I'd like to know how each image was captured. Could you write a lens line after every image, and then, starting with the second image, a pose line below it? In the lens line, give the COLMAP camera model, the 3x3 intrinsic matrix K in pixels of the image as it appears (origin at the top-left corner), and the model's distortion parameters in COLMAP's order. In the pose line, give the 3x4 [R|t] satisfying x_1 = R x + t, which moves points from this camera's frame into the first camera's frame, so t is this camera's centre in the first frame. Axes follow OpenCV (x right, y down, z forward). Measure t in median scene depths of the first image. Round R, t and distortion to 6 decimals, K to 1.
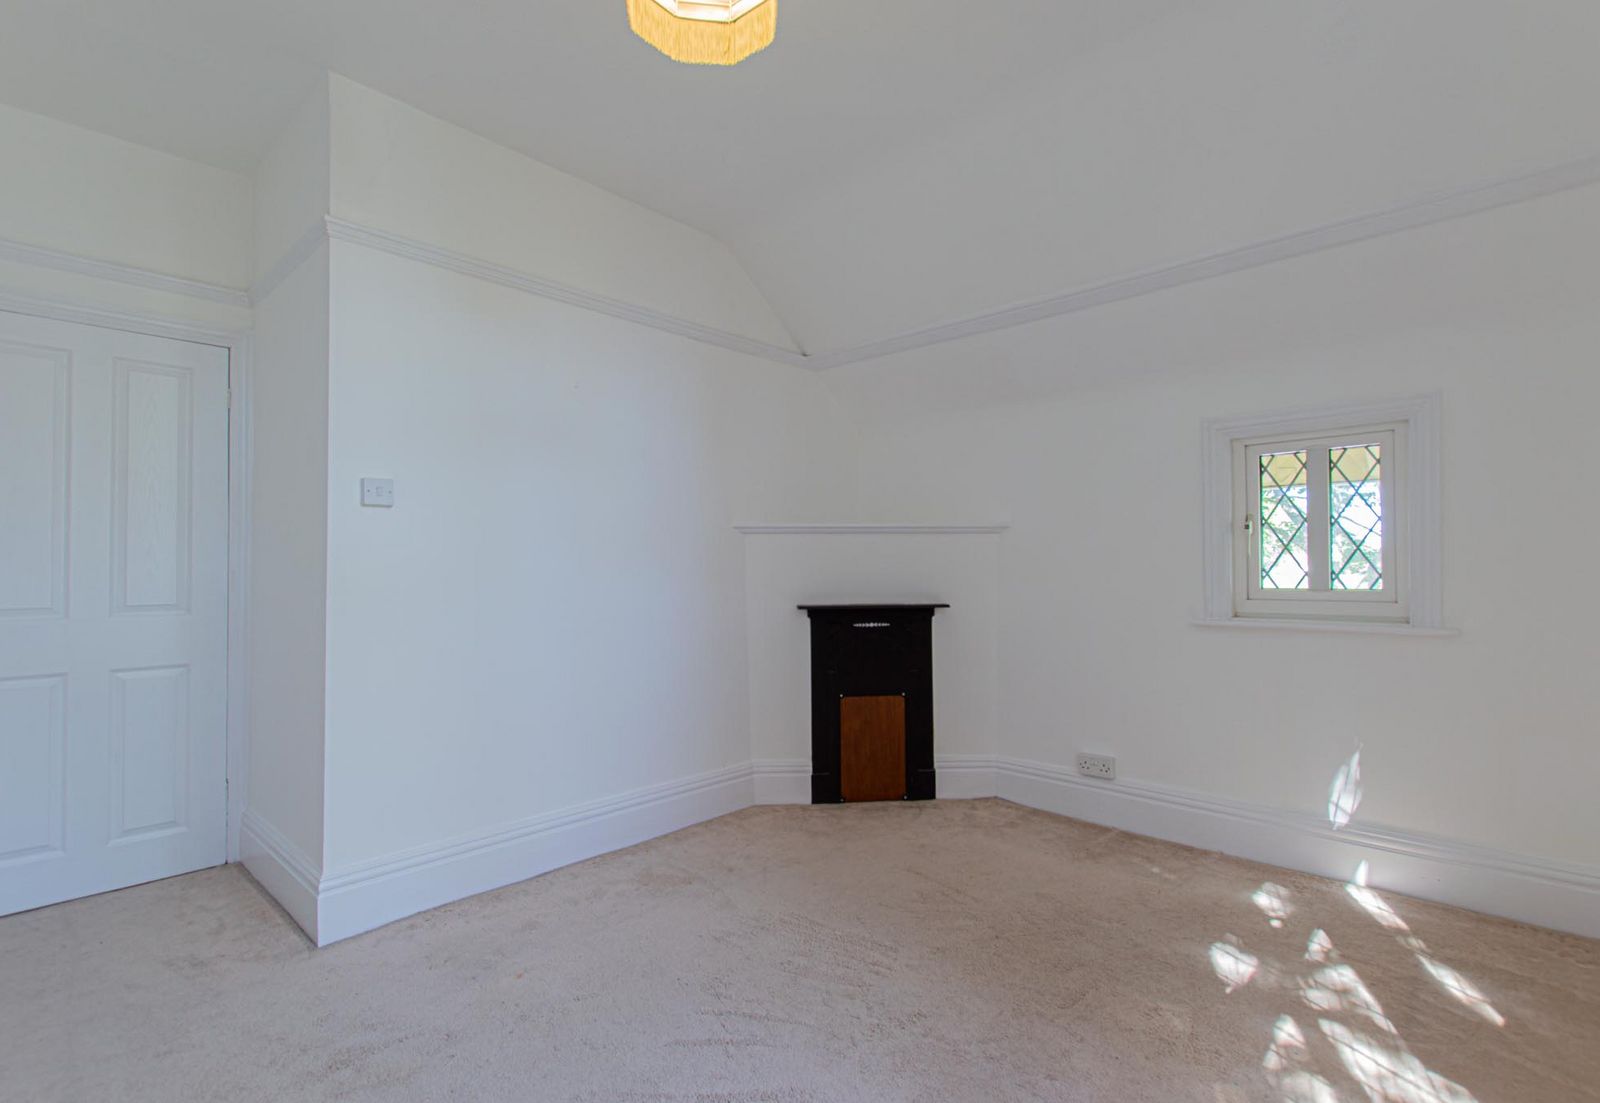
lens RADIAL K [[745.8, 0, 809.4], [0, 745.8, 556.5], [0, 0, 1]] dist [0.001659, -0.005699]
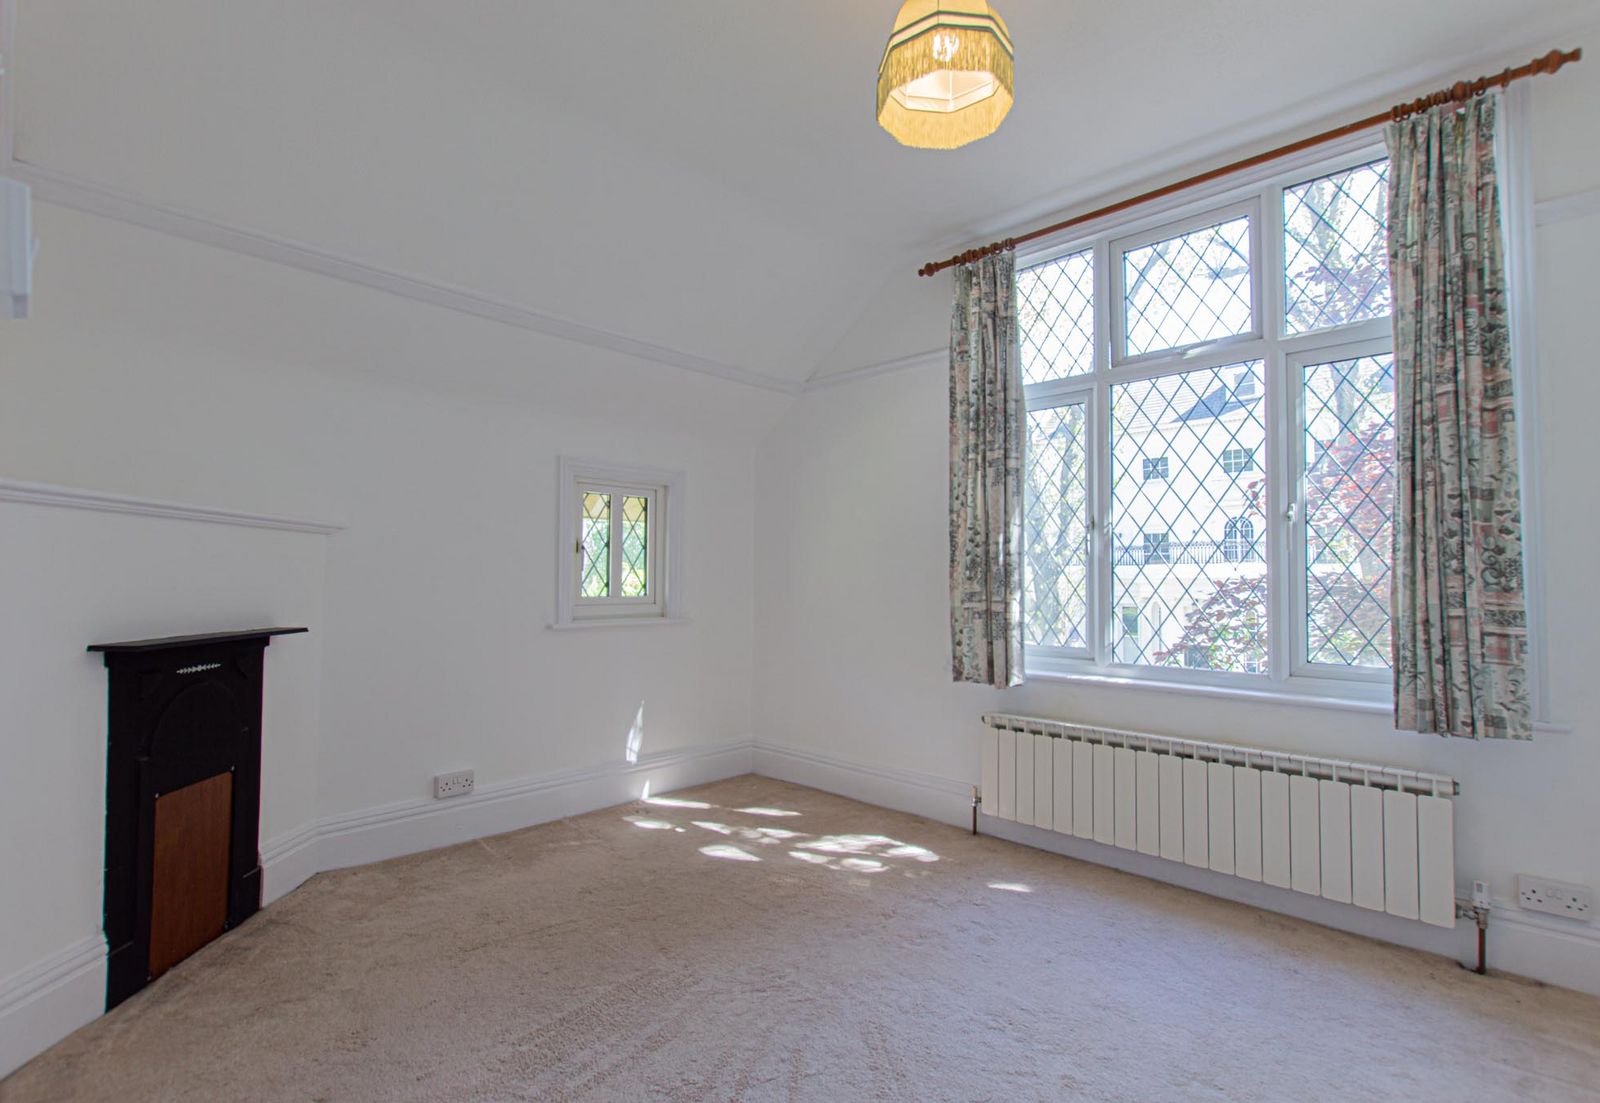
lens RADIAL K [[745.8, 0, 809.4], [0, 745.8, 556.5], [0, 0, 1]] dist [0.001659, -0.005699]
pose [[0.011502, 0.037803, 0.999219, -0.658908], [-0.019484, 0.999104, -0.037575, 0.014419], [-0.999744, -0.019037, 0.012228, 0.599001]]
